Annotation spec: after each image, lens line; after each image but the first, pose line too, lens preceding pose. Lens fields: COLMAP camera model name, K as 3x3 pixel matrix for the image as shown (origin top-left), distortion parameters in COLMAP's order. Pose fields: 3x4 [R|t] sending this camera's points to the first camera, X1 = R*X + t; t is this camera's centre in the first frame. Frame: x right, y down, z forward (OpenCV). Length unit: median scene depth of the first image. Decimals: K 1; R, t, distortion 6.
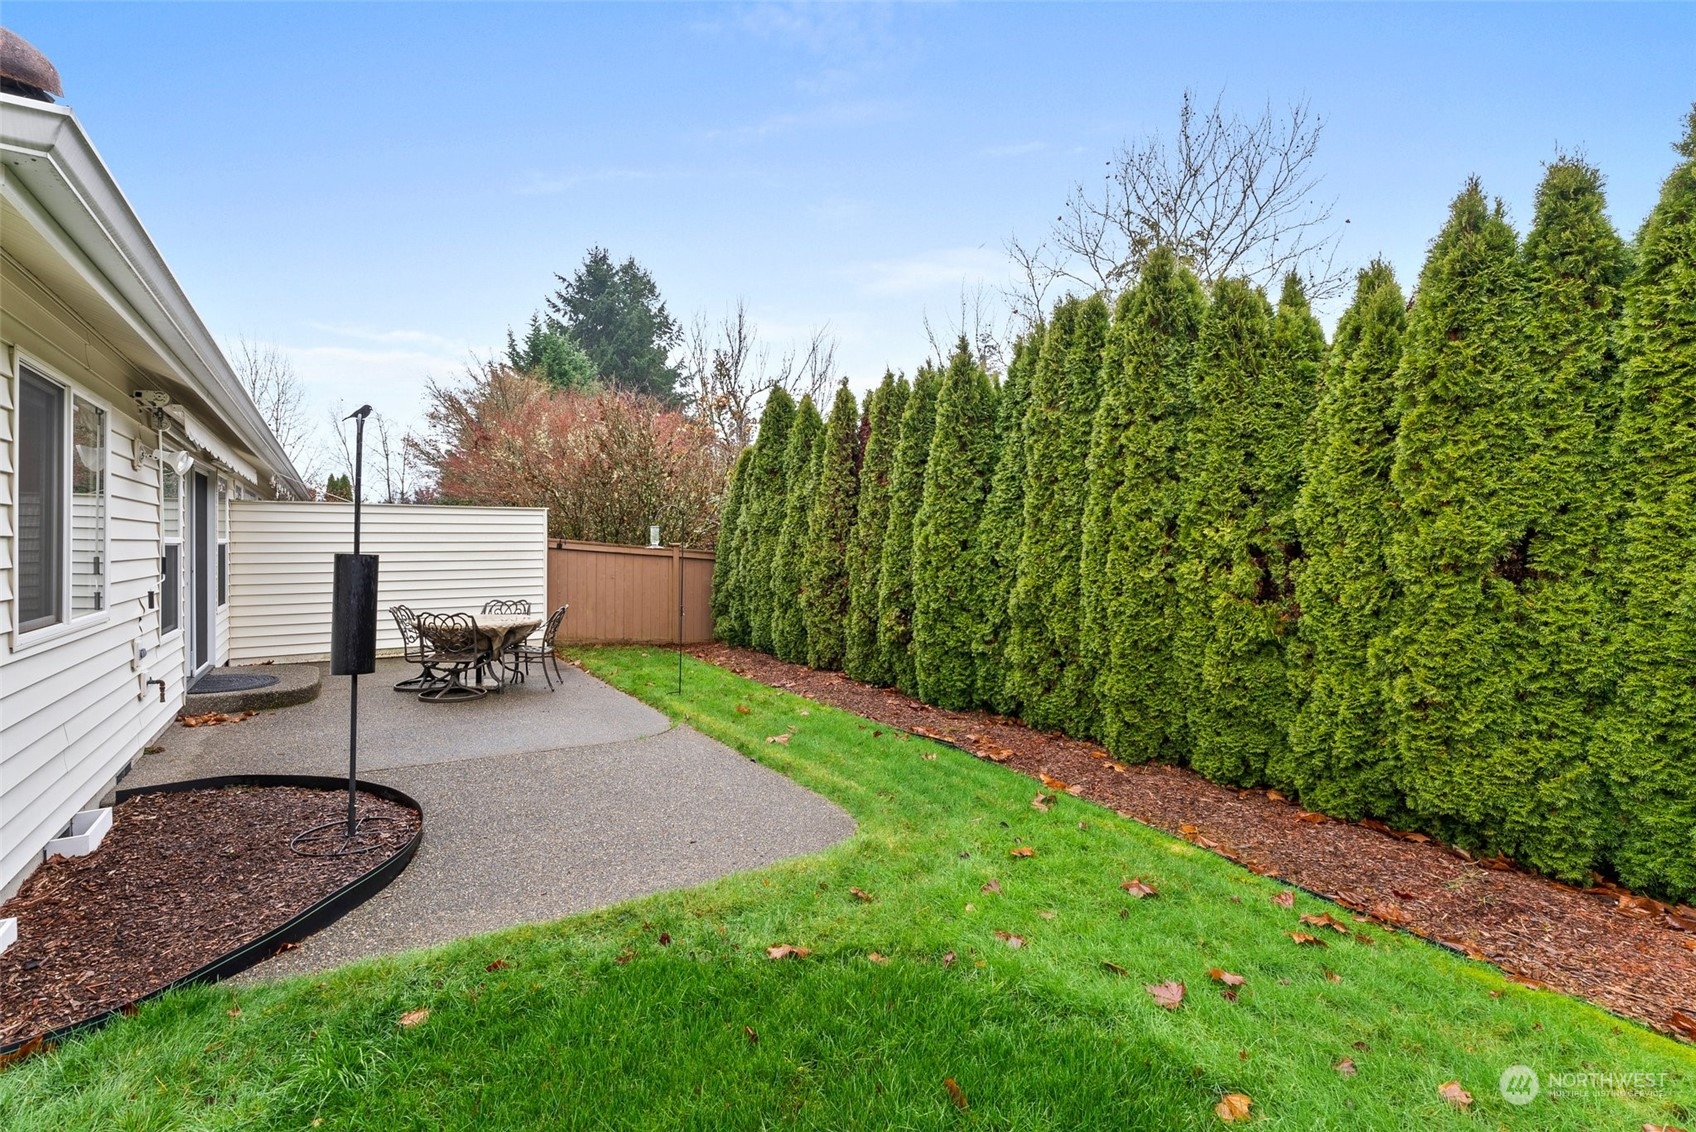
lens RADIAL K [[775.6, 0, 845.8], [0, 775.6, 551.2], [0, 0, 1]] dist [0.000482, 0.000168]
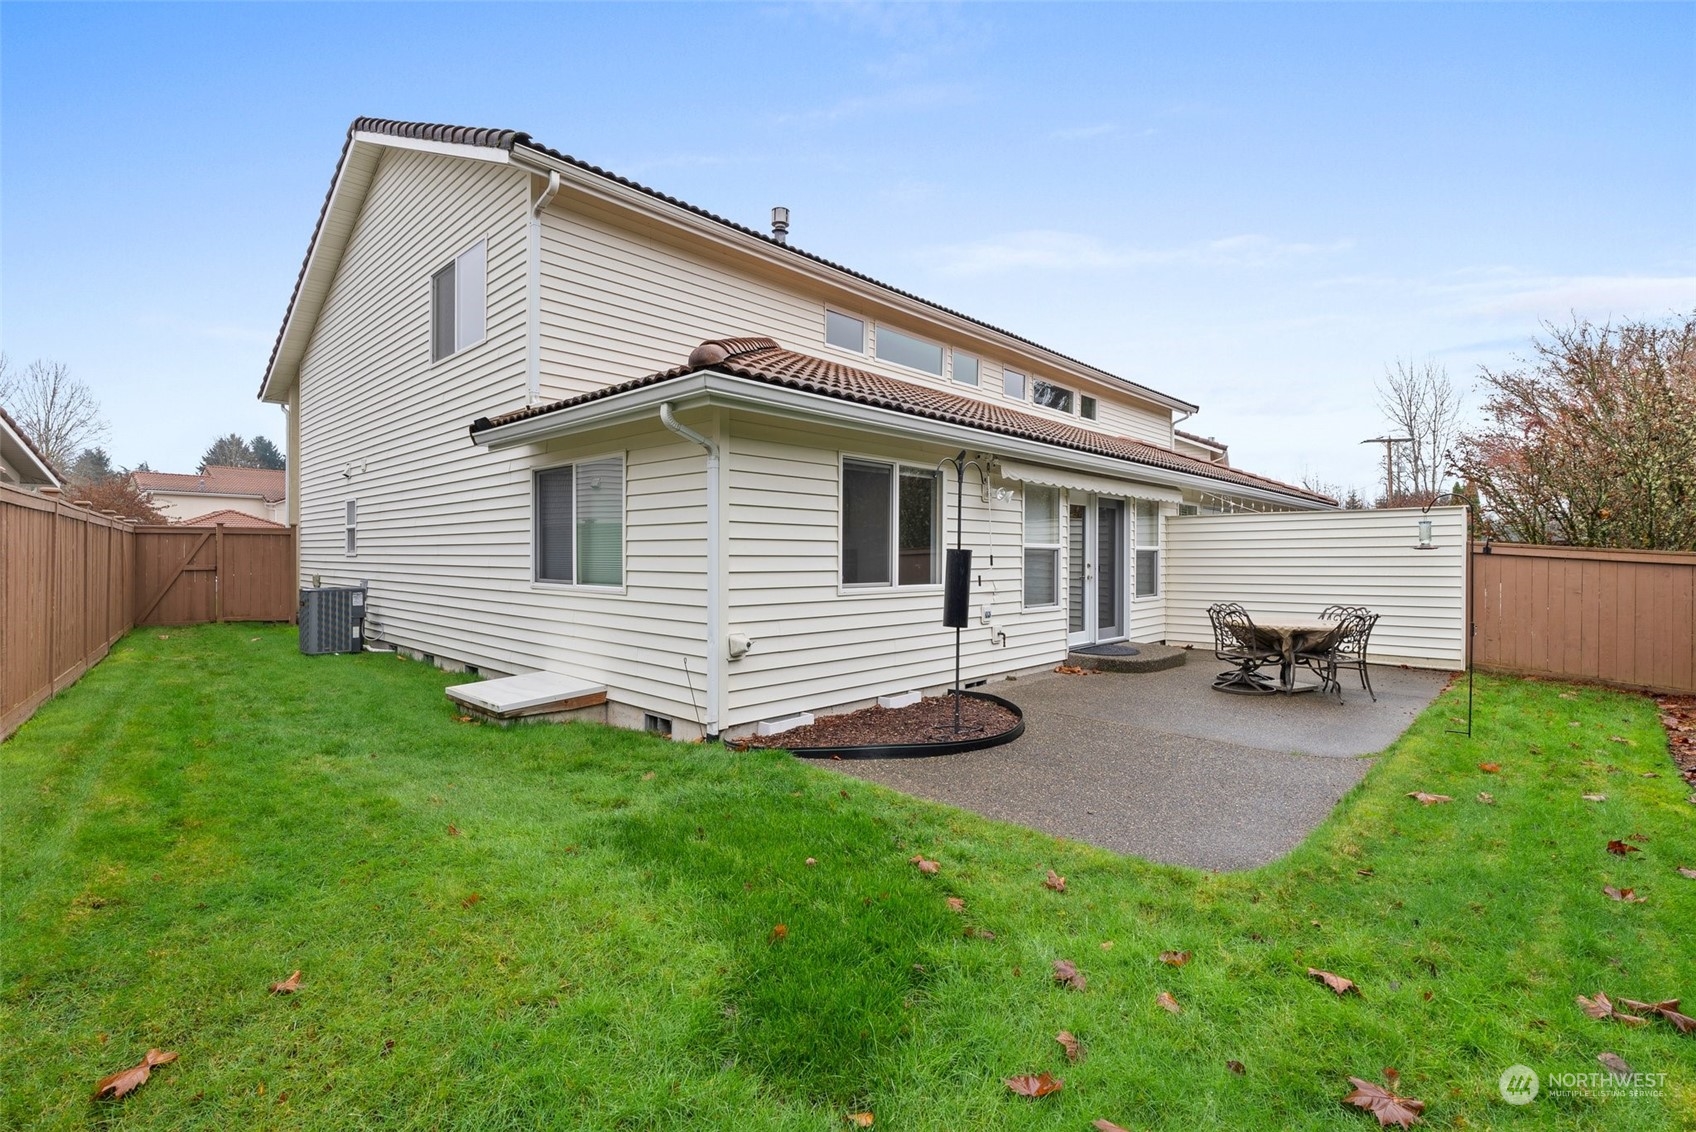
lens RADIAL K [[775.6, 0, 849.0], [0, 775.6, 562.9], [0, 0, 1]] dist [0.000482, 0.000168]
pose [[0.241255, 0.005782, -0.970445, 0.369372], [-0.008466, 0.999957, 0.003853, 0.012378], [0.970425, 0.007286, 0.241293, 0.199993]]
